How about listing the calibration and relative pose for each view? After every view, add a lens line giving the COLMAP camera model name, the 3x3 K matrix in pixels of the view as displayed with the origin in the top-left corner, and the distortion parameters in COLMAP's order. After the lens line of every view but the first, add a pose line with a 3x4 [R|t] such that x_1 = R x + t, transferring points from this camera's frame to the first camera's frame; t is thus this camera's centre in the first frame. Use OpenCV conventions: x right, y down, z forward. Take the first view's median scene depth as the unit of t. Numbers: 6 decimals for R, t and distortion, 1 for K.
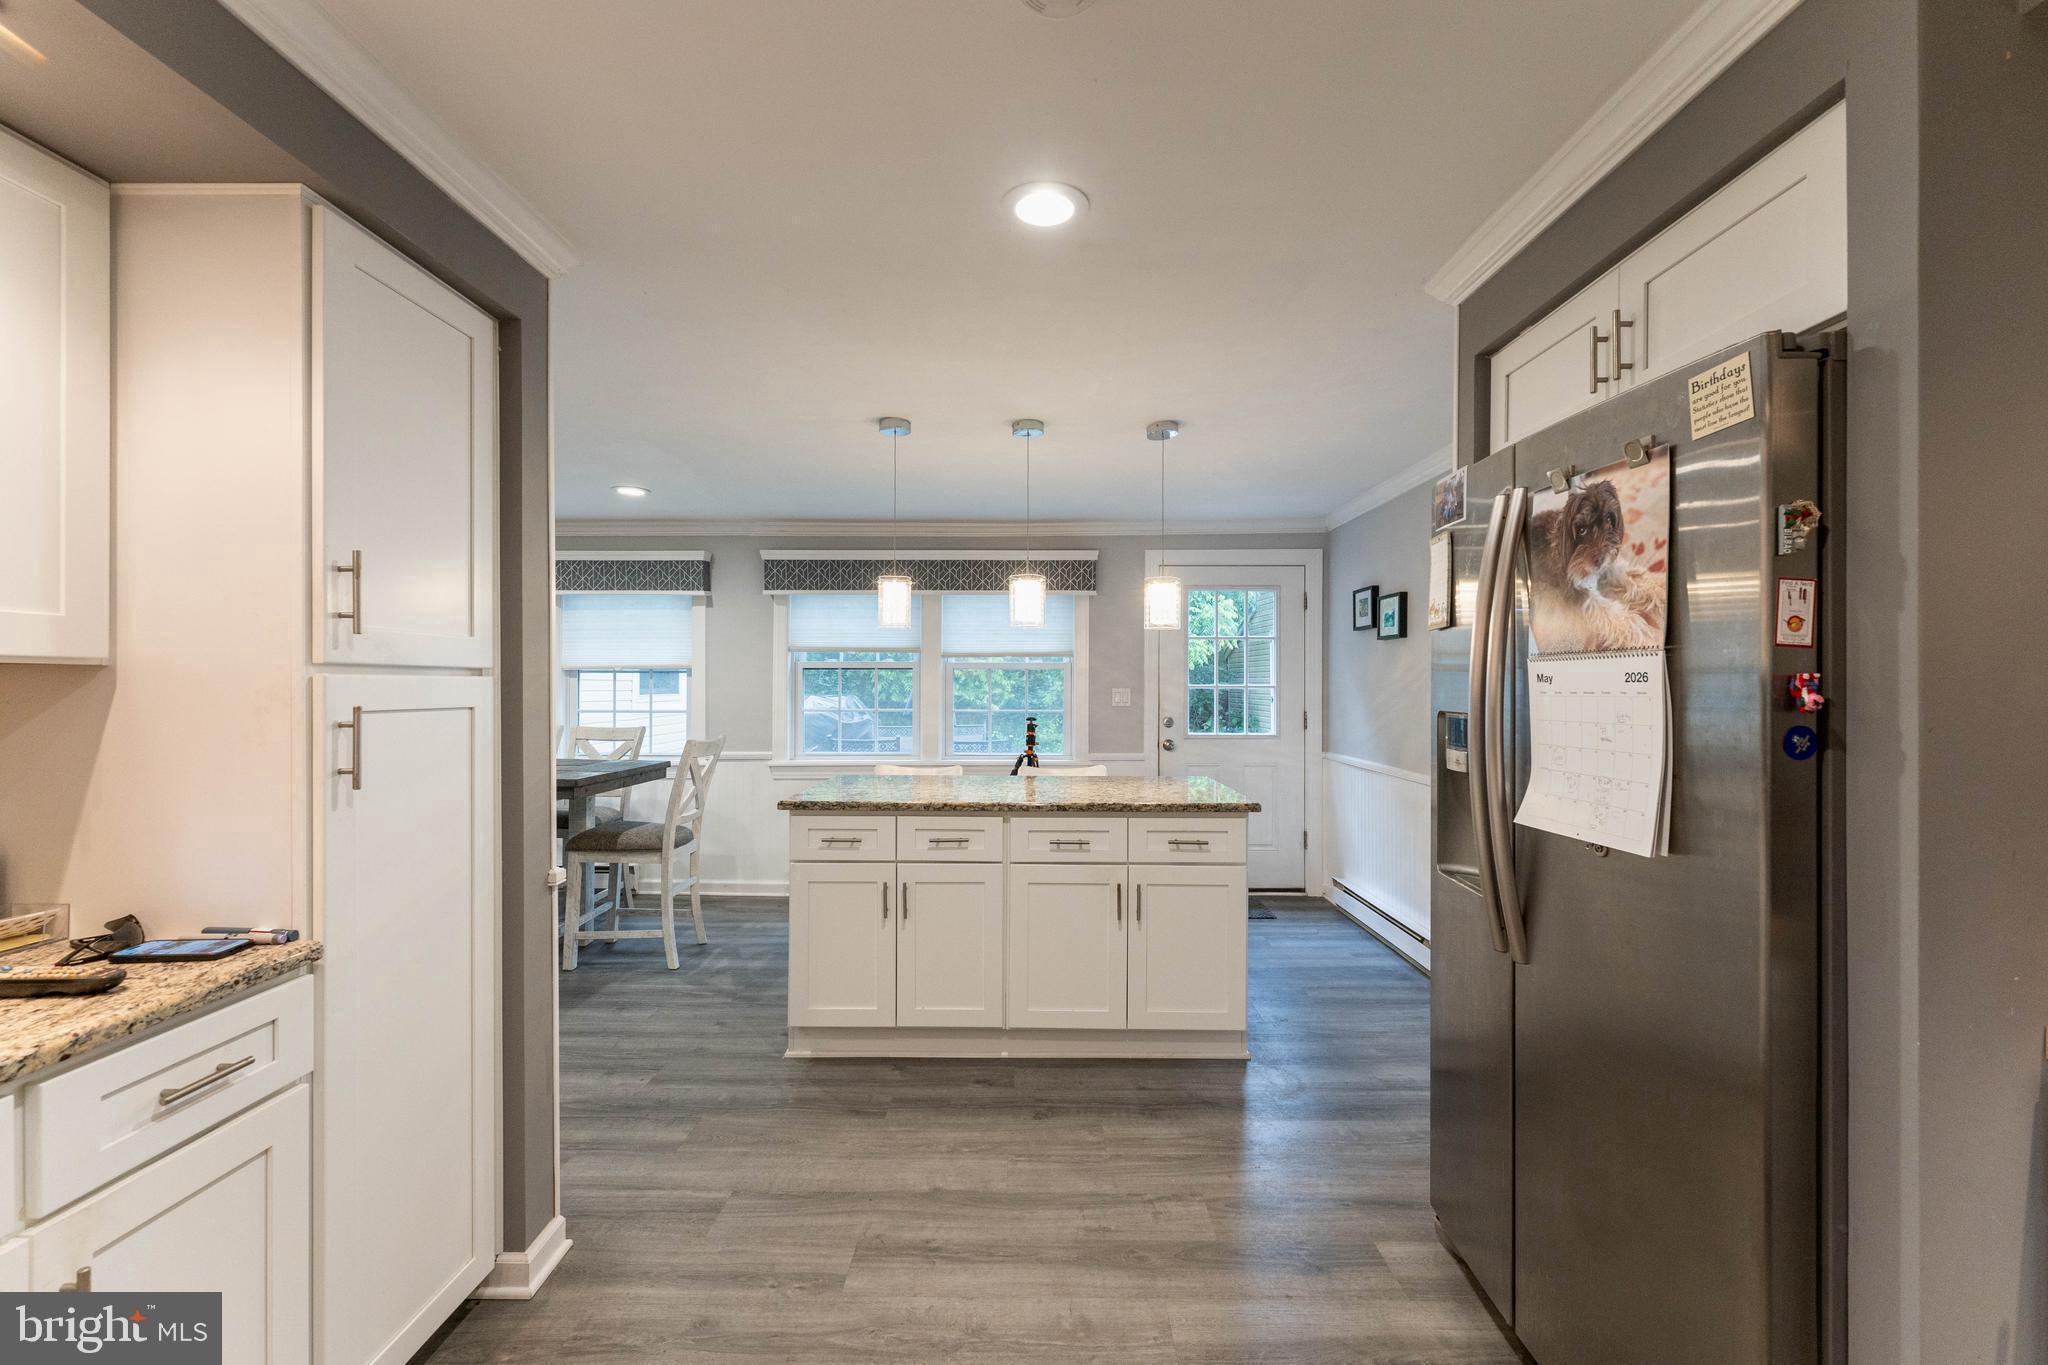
lens RADIAL K [[917.1, 0, 1024.0], [0, 917.1, 682.5], [0, 0, 1]] dist [-0.000946, 0.000053]
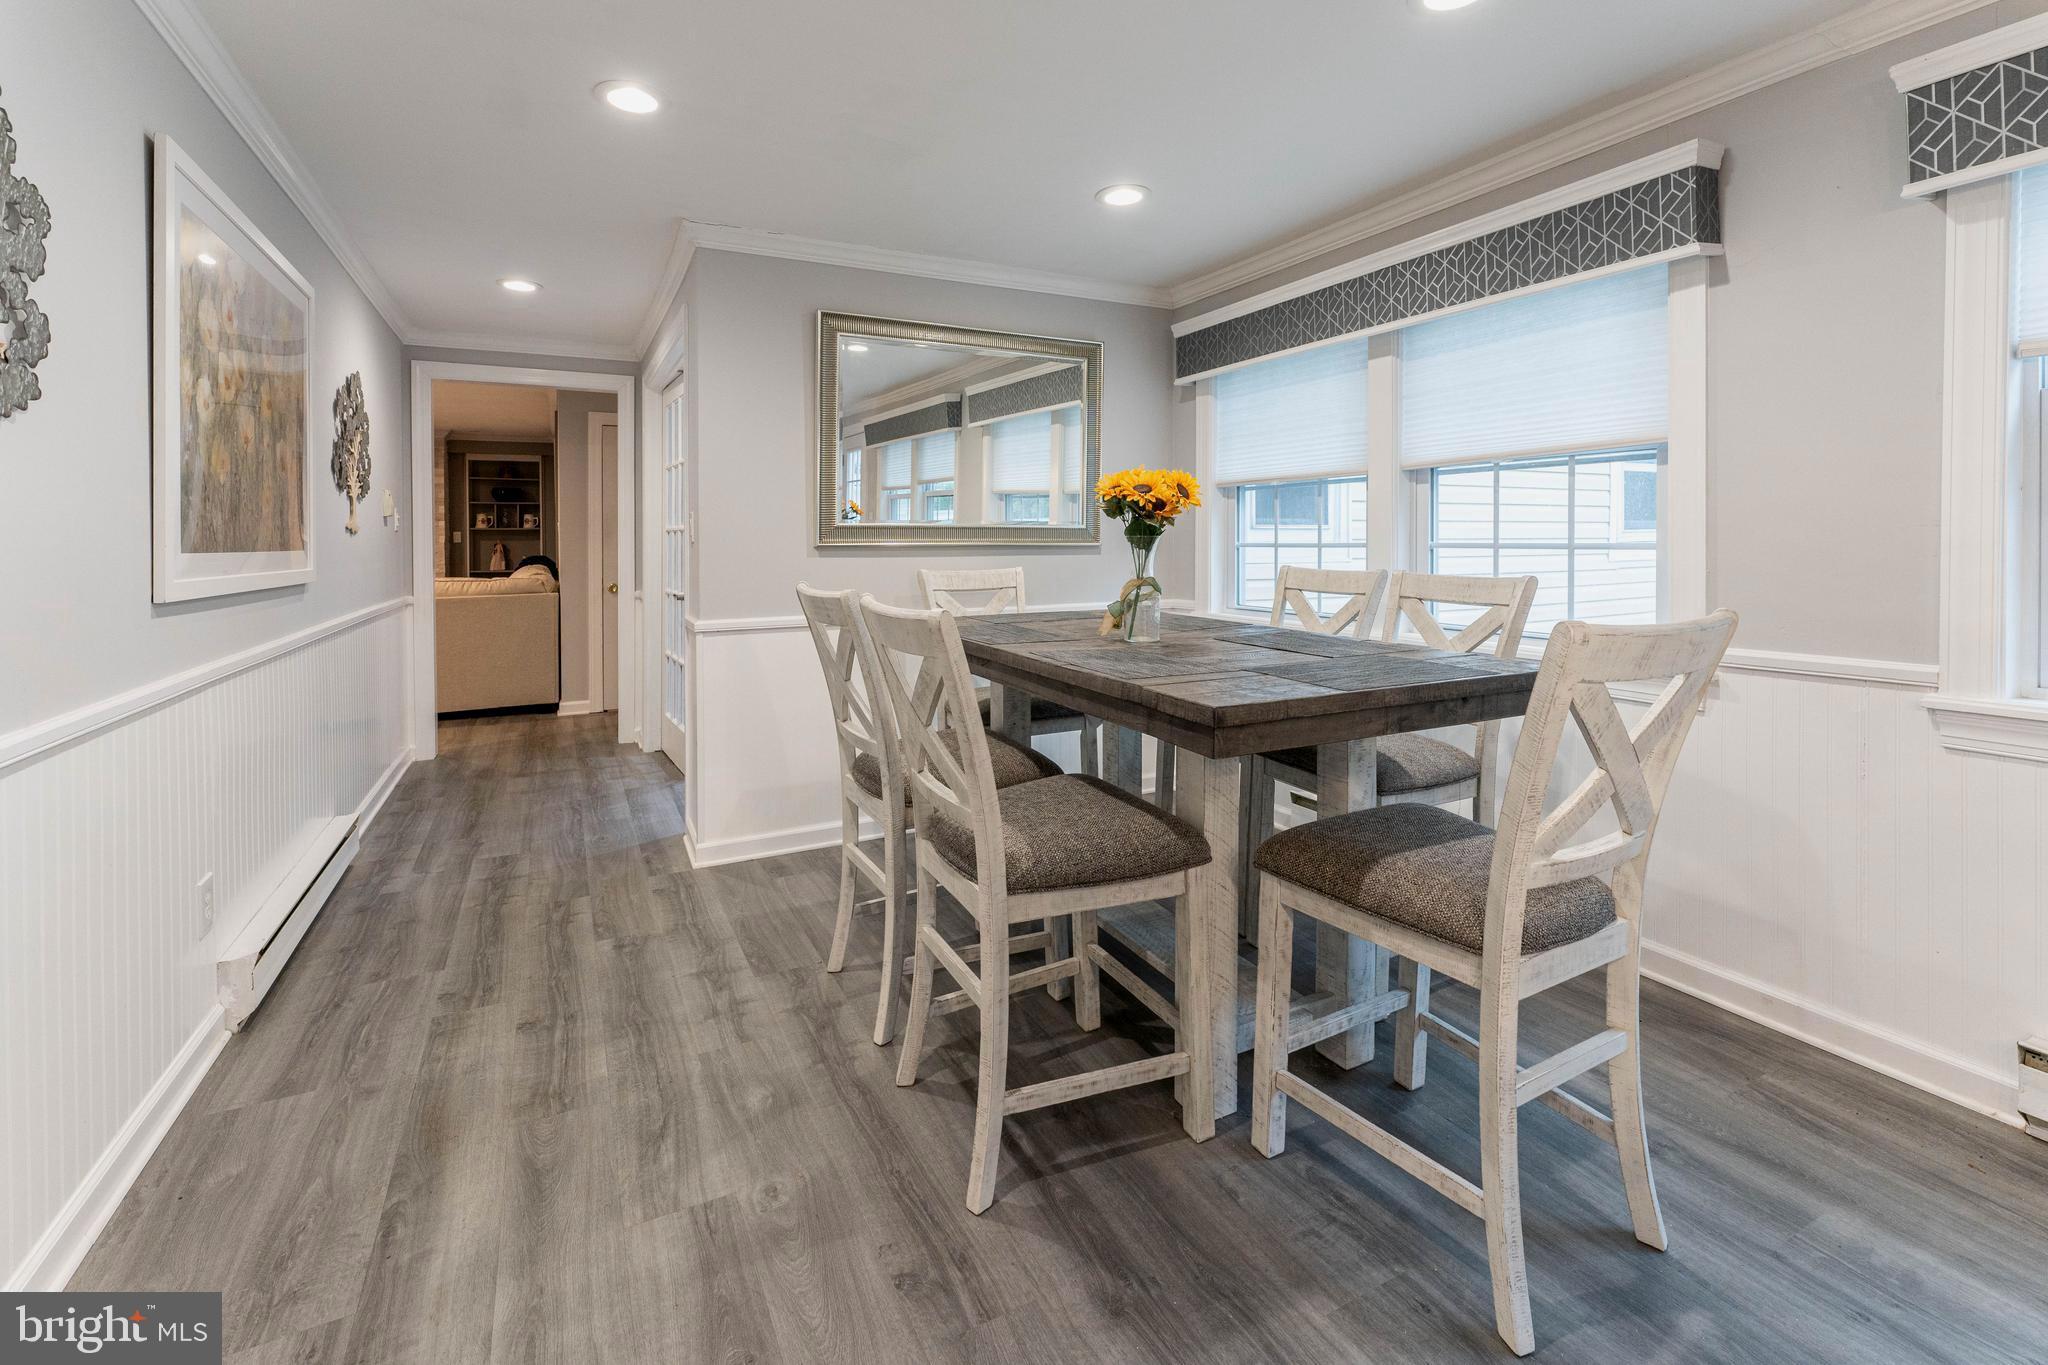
lens RADIAL K [[863.0, 0, 1023.8], [0, 863.0, 547.7], [0, 0, 1]] dist [-0.002057, 0.000191]
pose [[0.479941, 0.005062, -0.877286, -0.300368], [0.007784, 0.999919, 0.010028, 0.049560], [0.877266, -0.011641, 0.479863, 1.049869]]
